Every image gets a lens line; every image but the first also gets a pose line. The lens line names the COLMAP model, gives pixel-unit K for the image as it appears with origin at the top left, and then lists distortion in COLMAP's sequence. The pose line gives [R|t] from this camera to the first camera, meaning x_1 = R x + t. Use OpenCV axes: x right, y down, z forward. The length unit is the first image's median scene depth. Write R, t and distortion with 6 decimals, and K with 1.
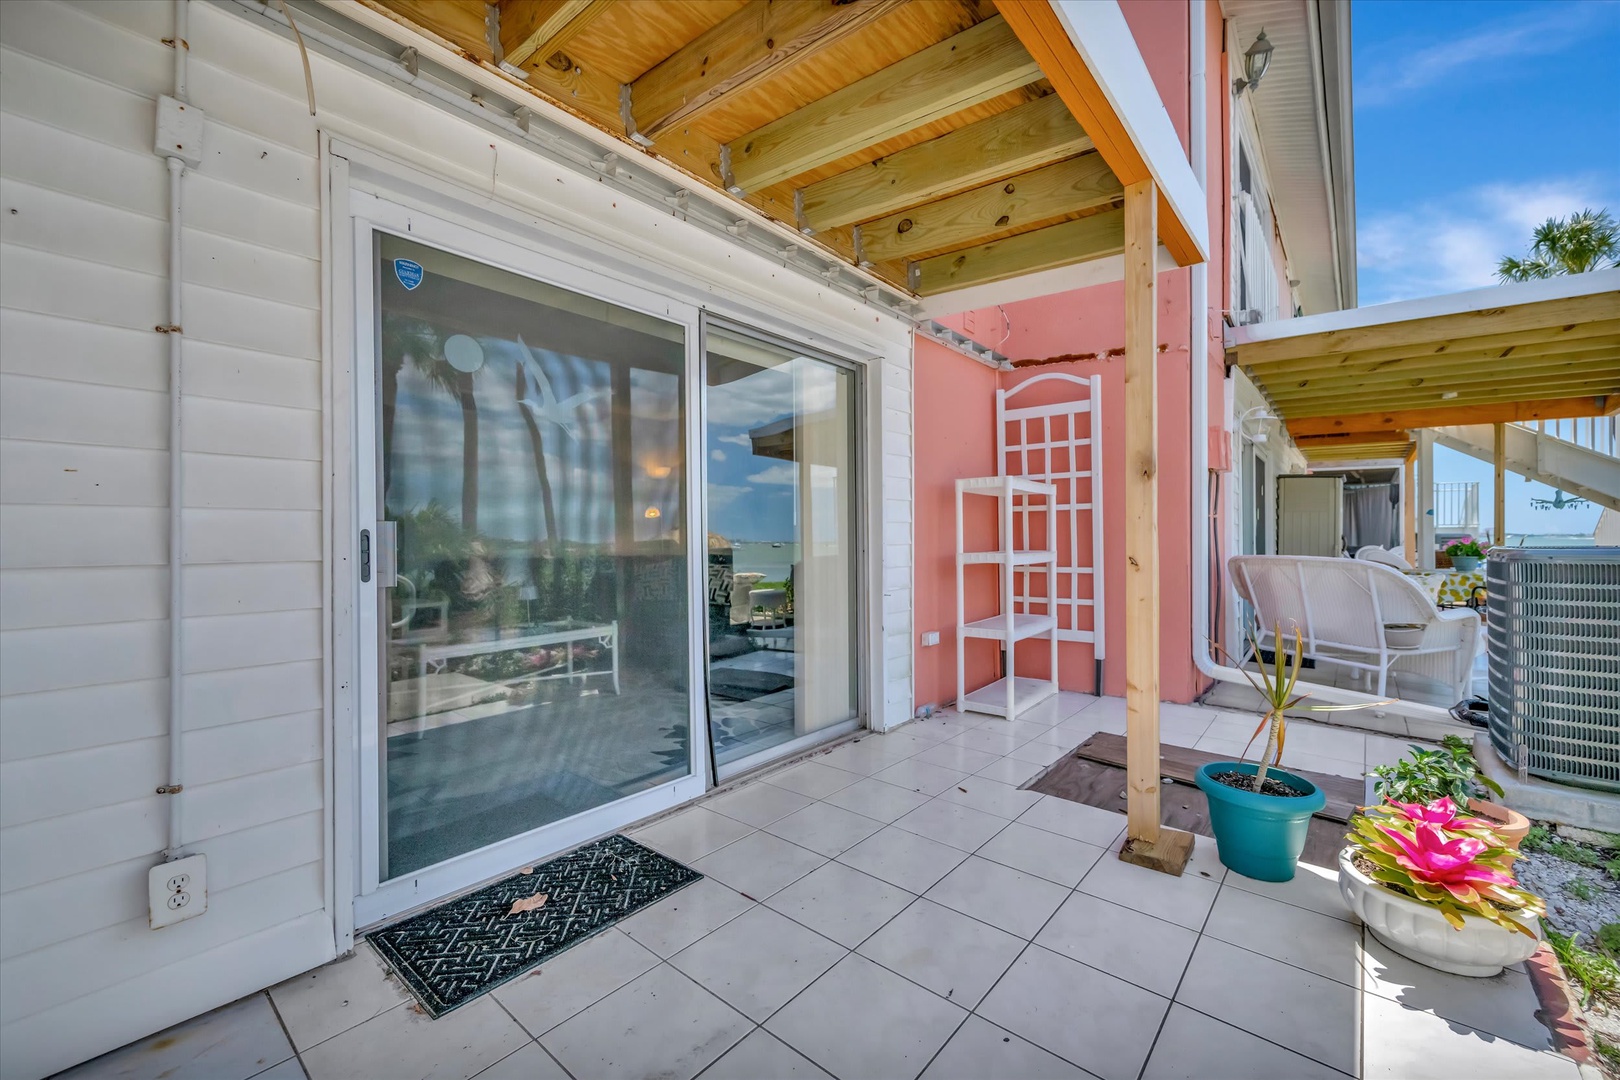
lens RADIAL K [[646.9, 0, 813.8], [0, 646.9, 537.0], [0, 0, 1]] dist [0.001897, -0.000500]
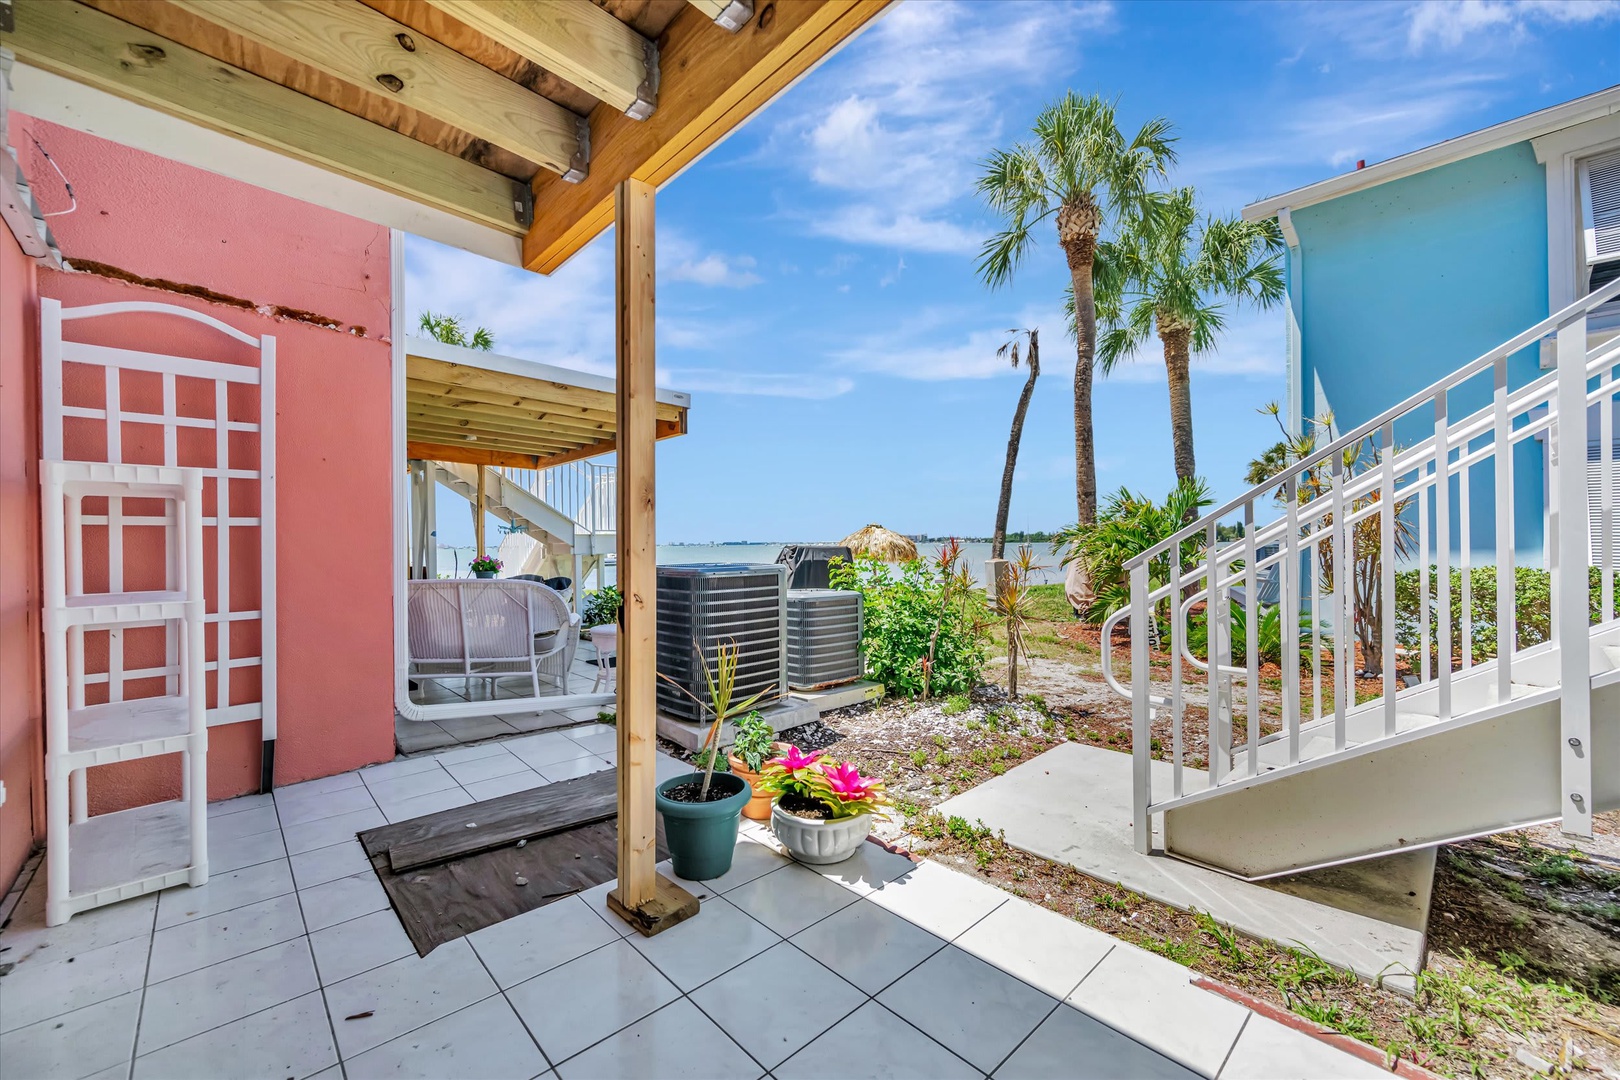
lens RADIAL K [[646.9, 0, 804.7], [0, 646.9, 541.2], [0, 0, 1]] dist [0.001897, -0.000500]
pose [[0.121054, 0.006157, 0.992627, -0.185105], [0.010447, 0.999917, -0.007476, -0.015370], [-0.992591, 0.011275, 0.120979, 0.330312]]
